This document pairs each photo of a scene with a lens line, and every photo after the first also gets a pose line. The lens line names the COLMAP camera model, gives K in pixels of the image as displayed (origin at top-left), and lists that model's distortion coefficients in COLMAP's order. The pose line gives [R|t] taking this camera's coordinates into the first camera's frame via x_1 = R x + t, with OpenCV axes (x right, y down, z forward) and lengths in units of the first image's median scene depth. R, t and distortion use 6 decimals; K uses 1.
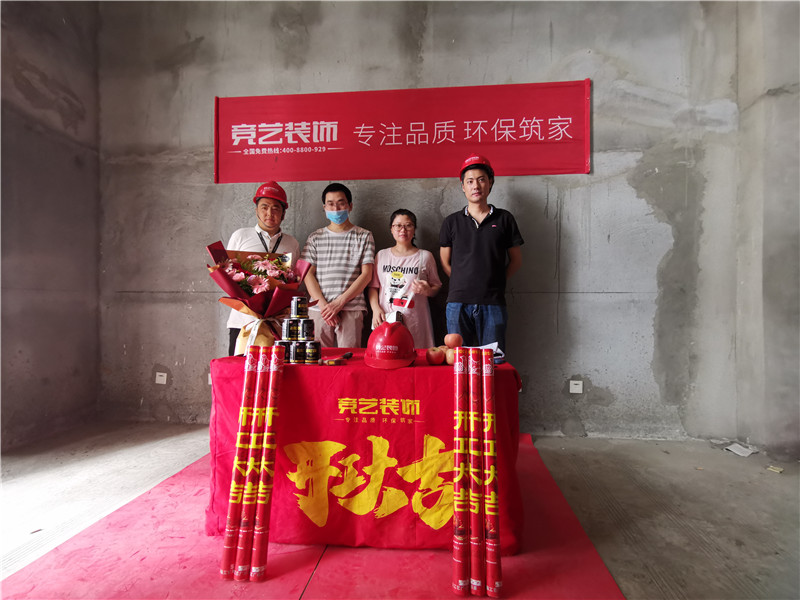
lens RADIAL K [[372.3, 0, 400.0], [0, 372.3, 300.0], [0, 0, 1]] dist [0.001355, 0.005973]
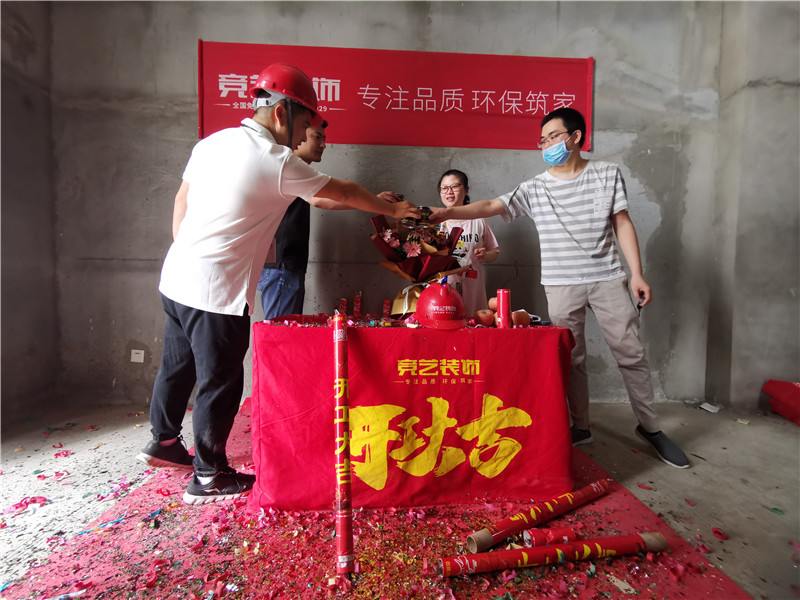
lens RADIAL K [[375.0, 0, 399.0], [0, 375.0, 301.1], [0, 0, 1]] dist [0.000118, 0.007377]
pose [[0.989971, 0.003335, 0.141233, -0.164166], [-0.009184, 0.999126, 0.040781, 0.039387], [-0.140973, -0.041669, 0.989136, 0.024909]]
